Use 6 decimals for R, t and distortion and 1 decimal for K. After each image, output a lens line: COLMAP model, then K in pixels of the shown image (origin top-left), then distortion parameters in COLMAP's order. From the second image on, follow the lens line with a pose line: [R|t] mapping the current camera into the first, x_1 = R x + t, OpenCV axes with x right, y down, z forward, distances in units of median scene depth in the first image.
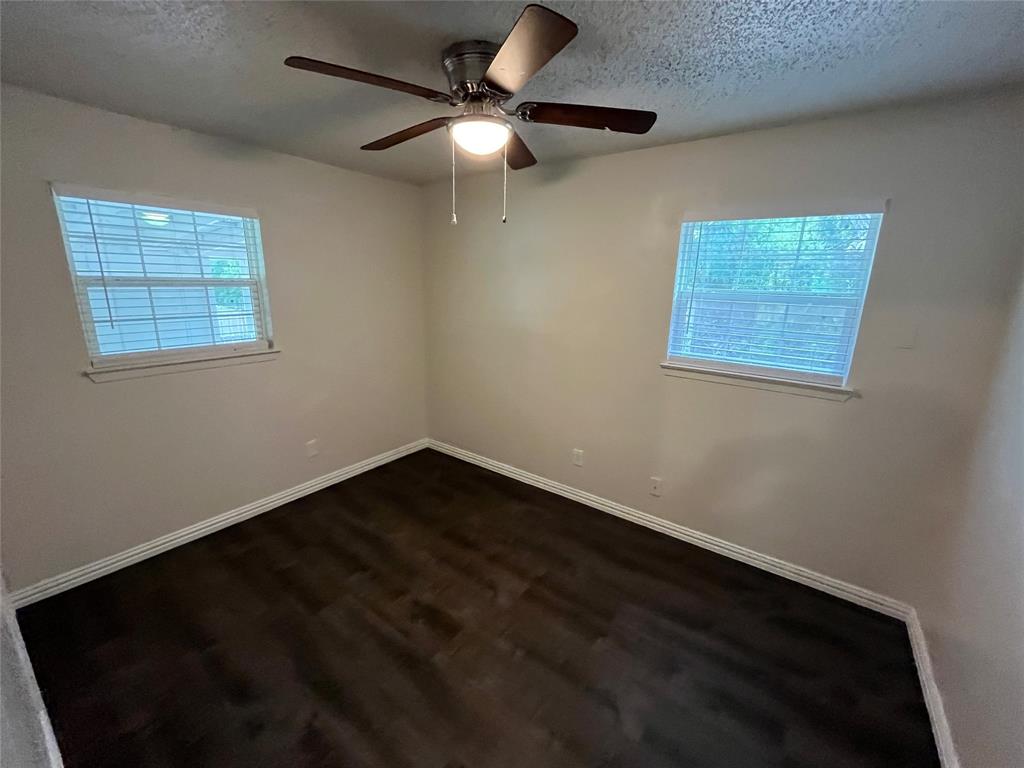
lens RADIAL K [[412.1, 0, 509.7], [0, 412.1, 382.6], [0, 0, 1]] dist [-0.002878, -0.000298]
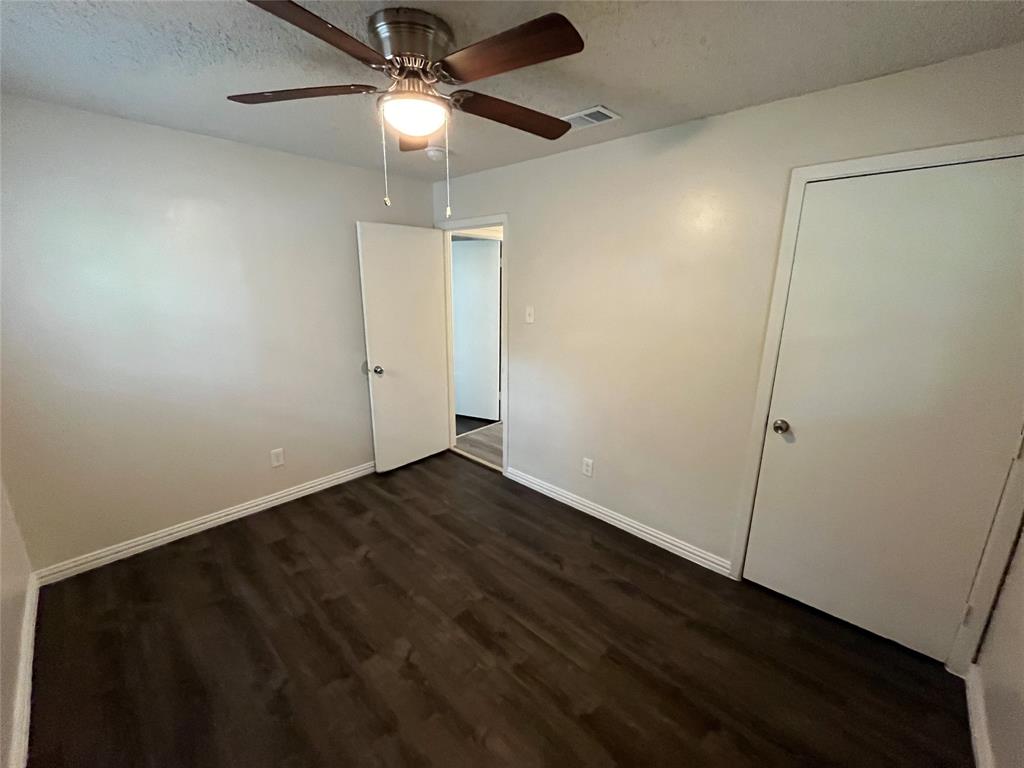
lens RADIAL K [[412.1, 0, 512.8], [0, 412.1, 383.0], [0, 0, 1]] dist [-0.002878, -0.000298]
pose [[-0.992668, -0.068745, 0.099417, -0.266907], [-0.013955, 0.882194, 0.470679, -0.332747], [-0.120062, 0.465841, -0.876685, 1.345890]]
